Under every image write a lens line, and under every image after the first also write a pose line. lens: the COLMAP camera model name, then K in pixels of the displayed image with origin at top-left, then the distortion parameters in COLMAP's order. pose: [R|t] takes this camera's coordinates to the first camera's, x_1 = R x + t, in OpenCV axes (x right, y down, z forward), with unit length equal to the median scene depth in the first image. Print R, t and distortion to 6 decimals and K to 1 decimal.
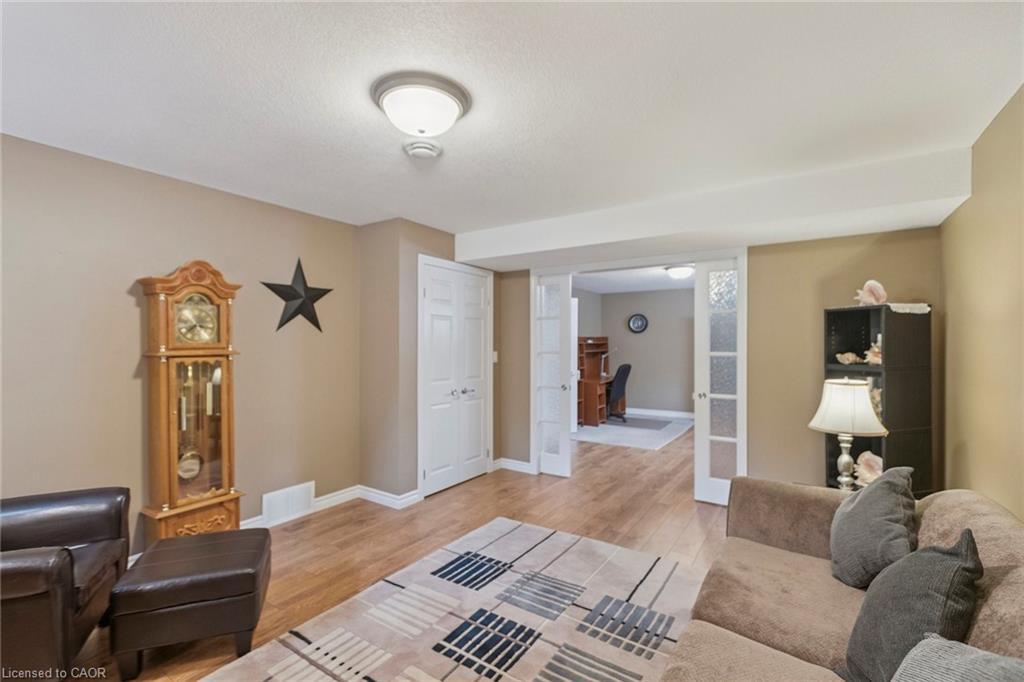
lens RADIAL K [[469.4, 0, 502.1], [0, 469.4, 344.4], [0, 0, 1]] dist [0.001265, -0.000530]
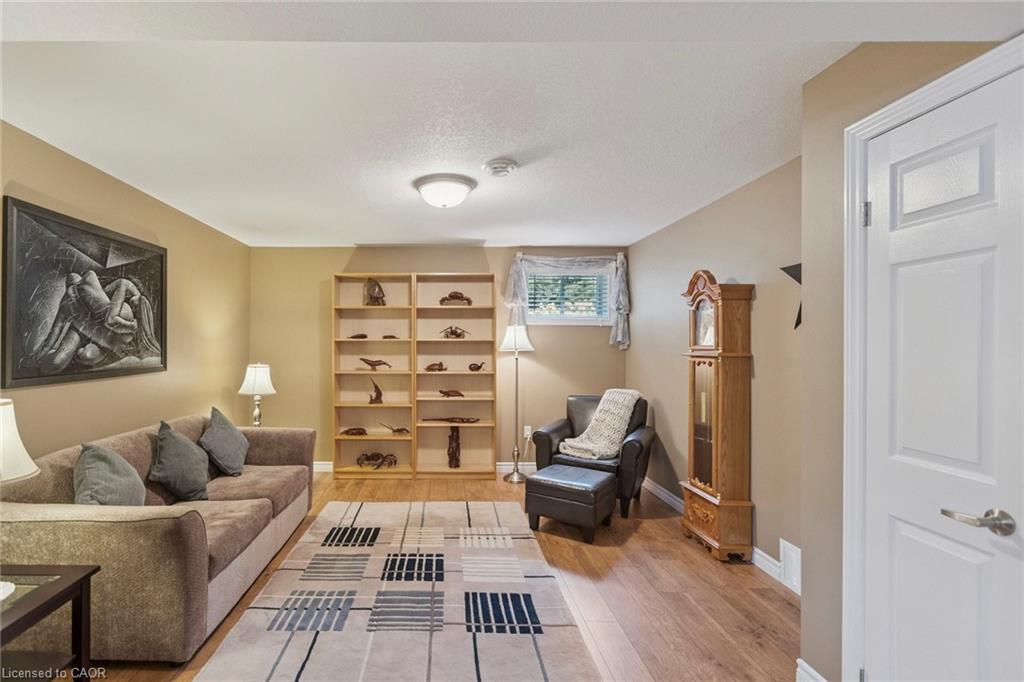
lens RADIAL K [[469.4, 0, 438.0], [0, 469.4, 345.5], [0, 0, 1]] dist [0.001265, -0.000530]
pose [[-0.829537, -0.005916, -0.558420, 0.559188], [-0.010457, 0.999933, 0.004941, -0.004659], [0.558353, 0.009938, -0.829544, 1.802087]]
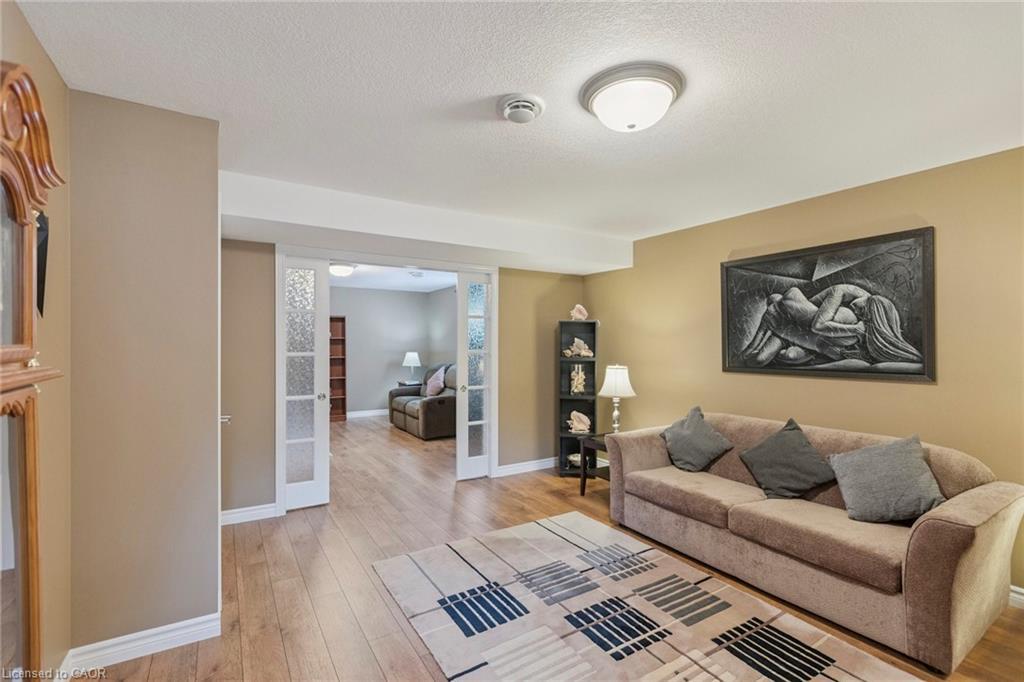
lens RADIAL K [[469.4, 0, 519.0], [0, 469.4, 341.2], [0, 0, 1]] dist [0.001265, -0.000530]
pose [[0.376908, 0.005007, 0.926237, -0.922389], [-0.001232, 0.999987, -0.004904, -0.002565], [-0.926250, 0.000707, 0.376909, 0.677066]]
